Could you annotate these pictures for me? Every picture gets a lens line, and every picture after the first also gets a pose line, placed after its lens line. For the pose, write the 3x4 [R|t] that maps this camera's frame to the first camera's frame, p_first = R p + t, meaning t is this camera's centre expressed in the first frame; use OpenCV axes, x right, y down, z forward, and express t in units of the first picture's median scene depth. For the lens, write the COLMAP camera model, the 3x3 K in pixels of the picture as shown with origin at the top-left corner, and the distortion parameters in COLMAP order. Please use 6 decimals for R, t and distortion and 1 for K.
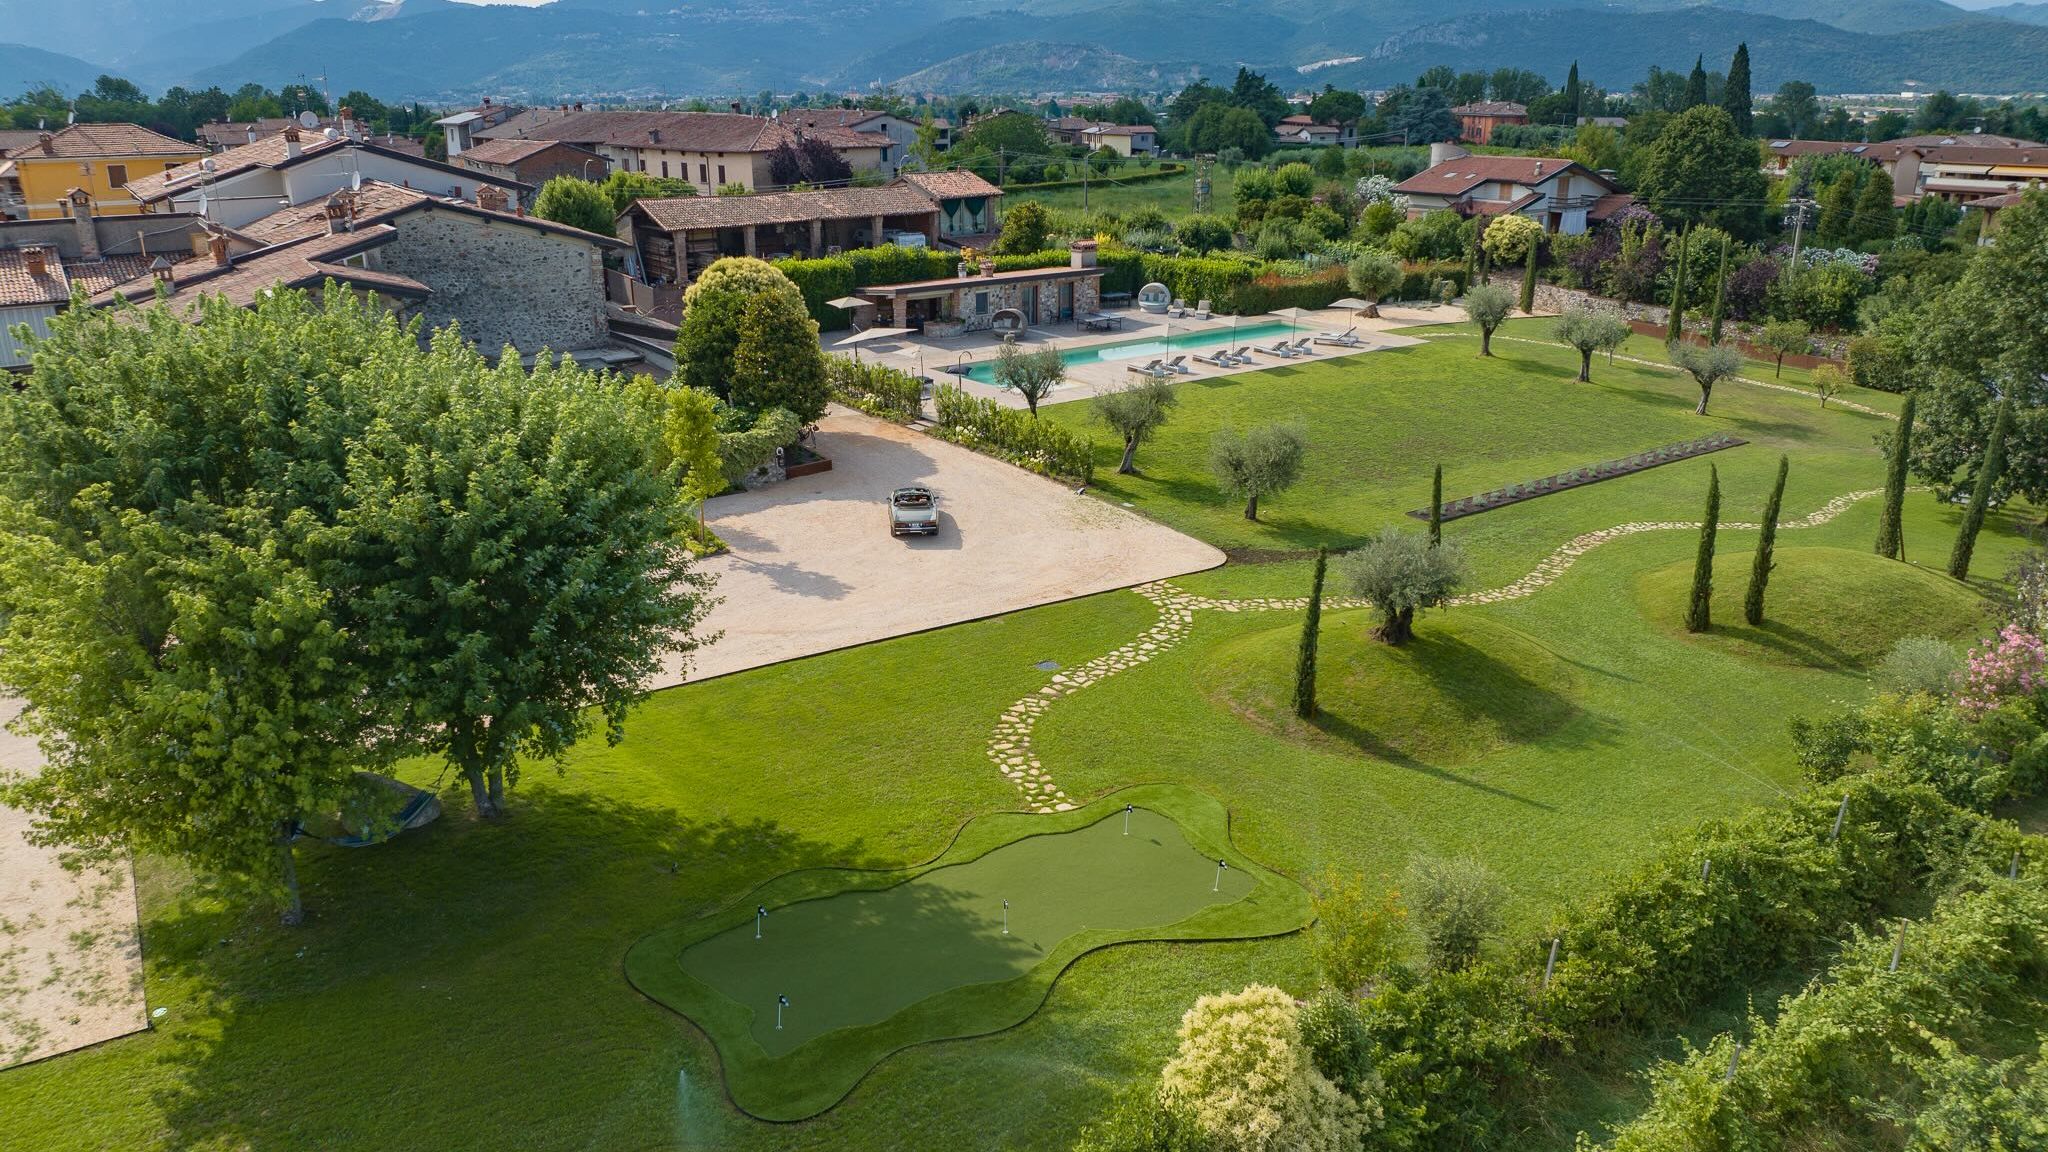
lens RADIAL K [[1434.2, 0, 1005.4], [0, 1434.2, 576.2], [0, 0, 1]] dist [-0.030506, 0.001625]
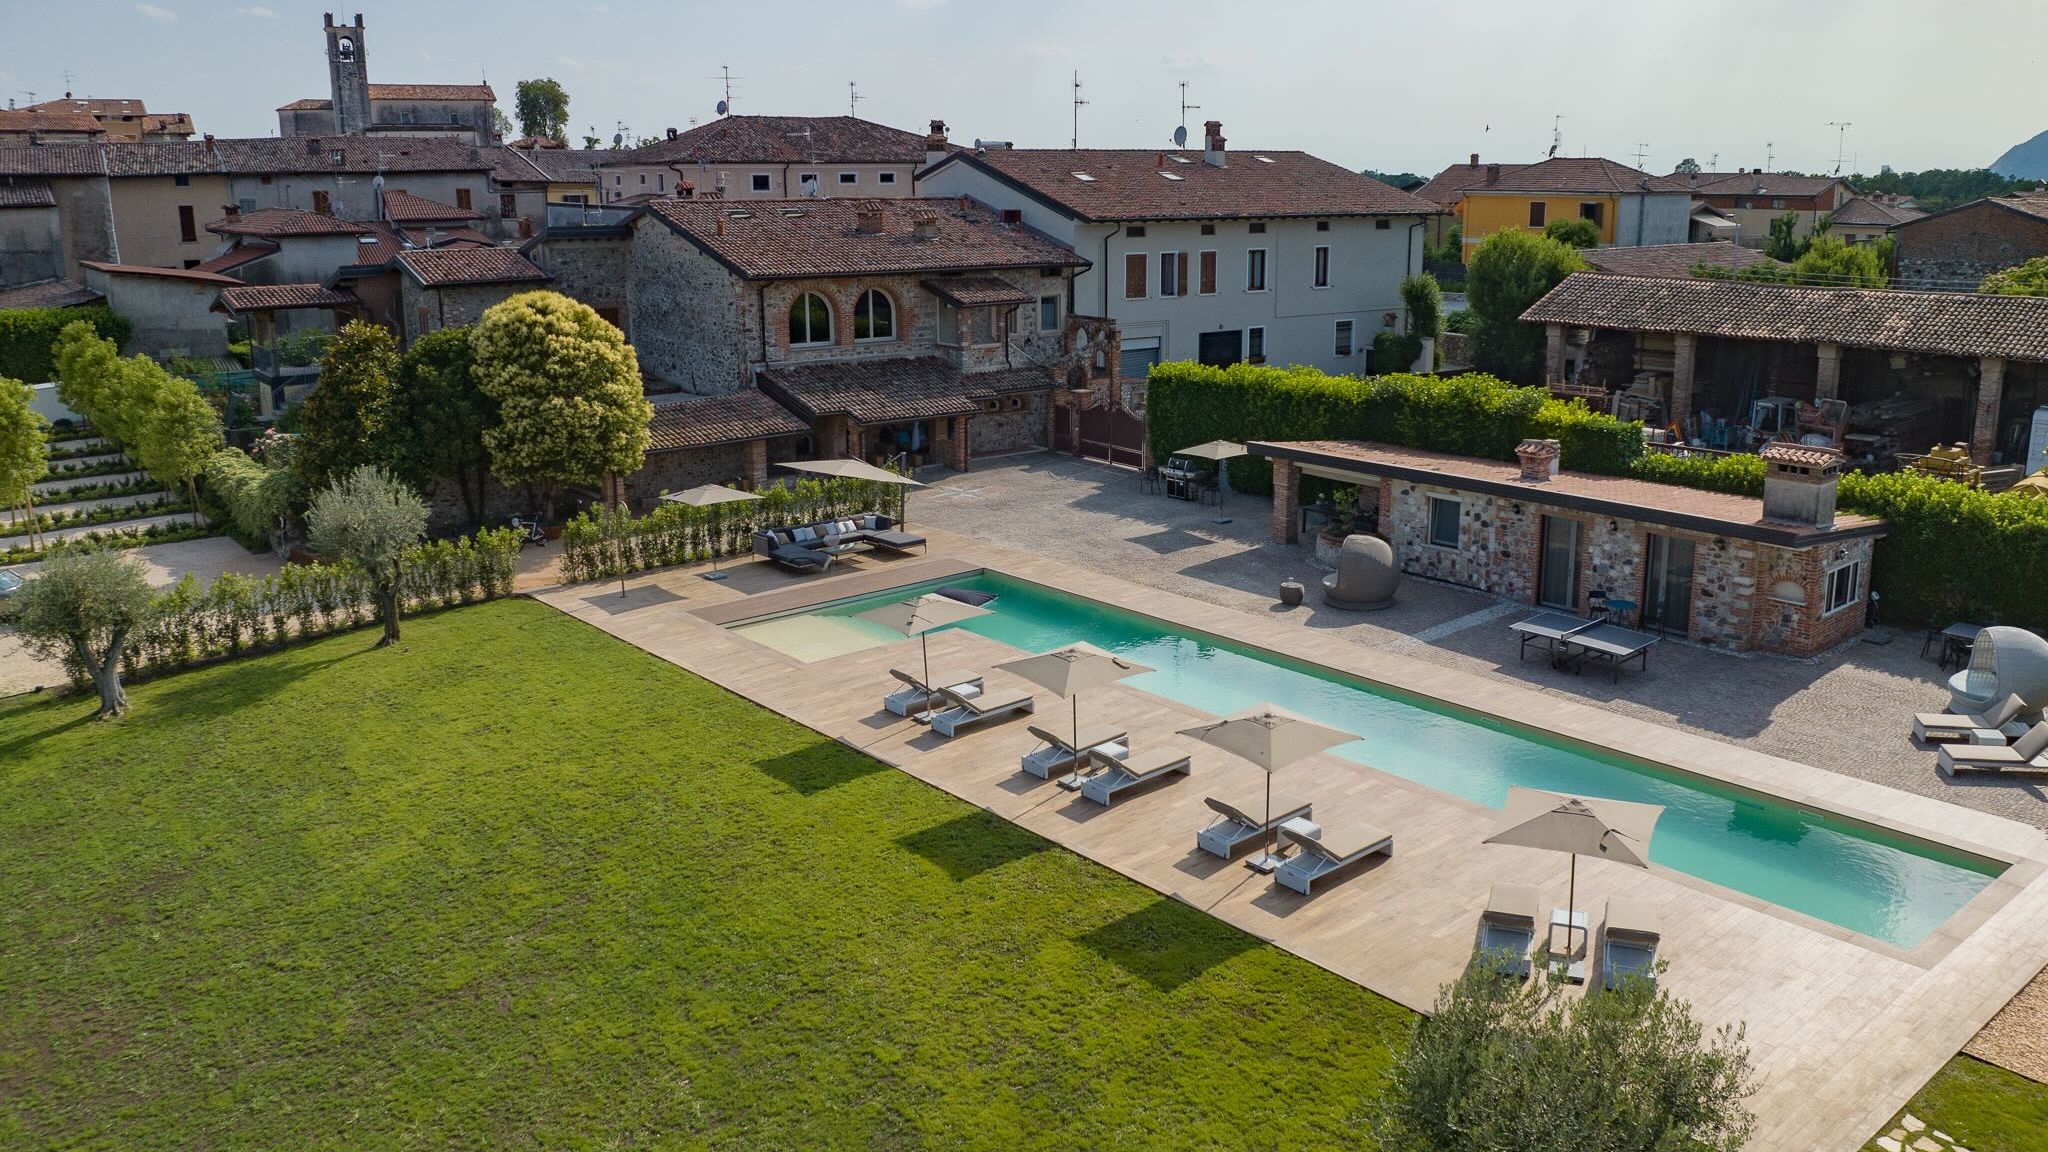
lens RADIAL K [[1538.1, 0, 1044.5], [0, 1538.1, 573.4], [0, 0, 1]] dist [-0.026822, -0.002435]
pose [[0.085602, 0.247870, -0.965004, 0.690160], [-0.321670, 0.923567, 0.208692, -0.370562], [0.942974, 0.292548, 0.158791, 1.274363]]
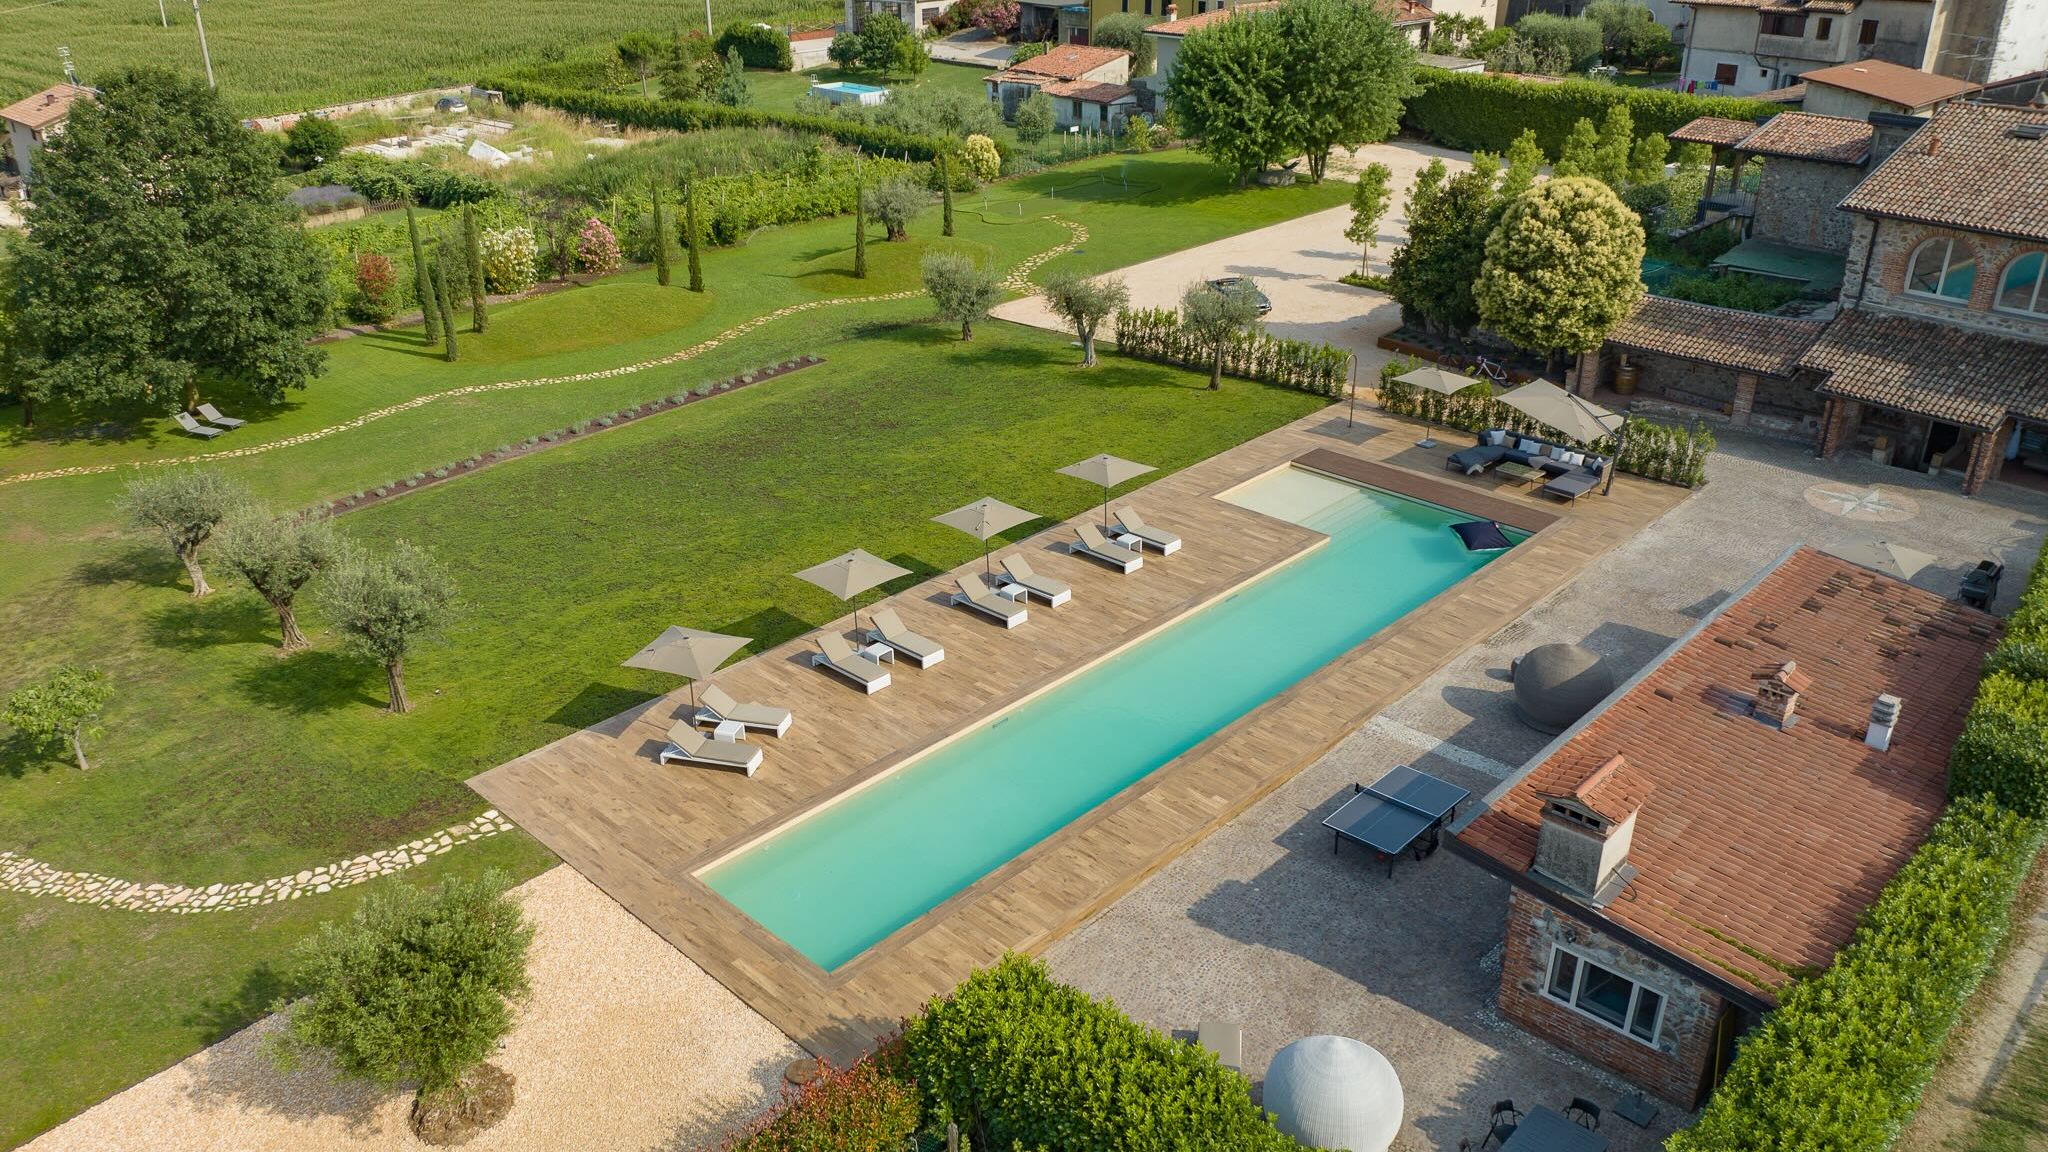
lens RADIAL K [[1538.1, 0, 1044.5], [0, 1538.1, 573.4], [0, 0, 1]] dist [-0.026822, -0.002435]
pose [[-0.983400, 0.081197, -0.162270, 0.309741], [-0.055460, 0.716992, 0.694872, -0.728910], [0.172767, 0.692336, -0.700587, 1.903981]]
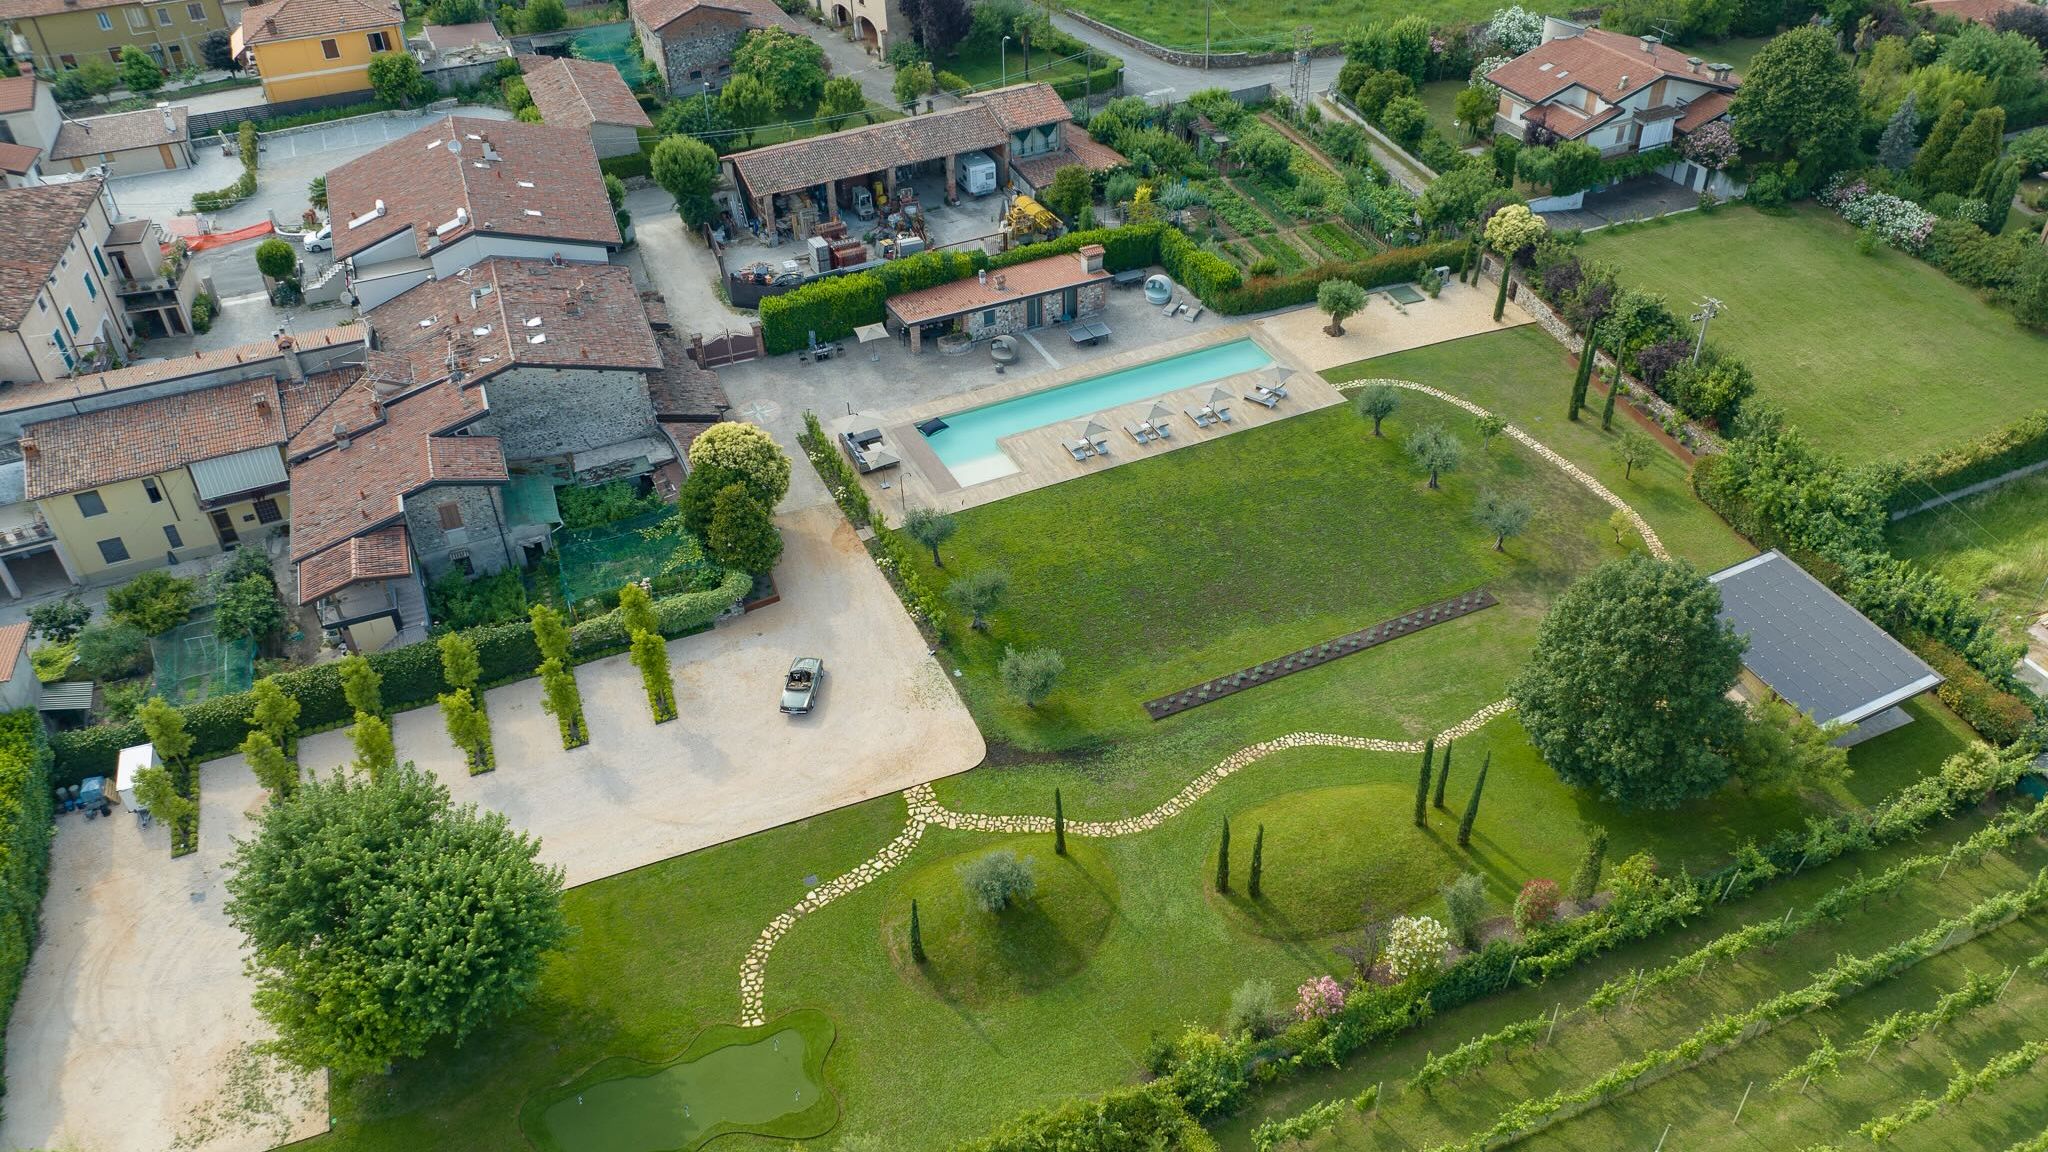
lens RADIAL K [[1538.1, 0, 1044.5], [0, 1538.1, 573.4], [0, 0, 1]] dist [-0.026822, -0.002435]
pose [[0.981746, 0.105443, -0.158292, 0.399610], [-0.048258, 0.943119, 0.328935, -0.649880], [0.183972, -0.315292, 0.930992, -0.402163]]
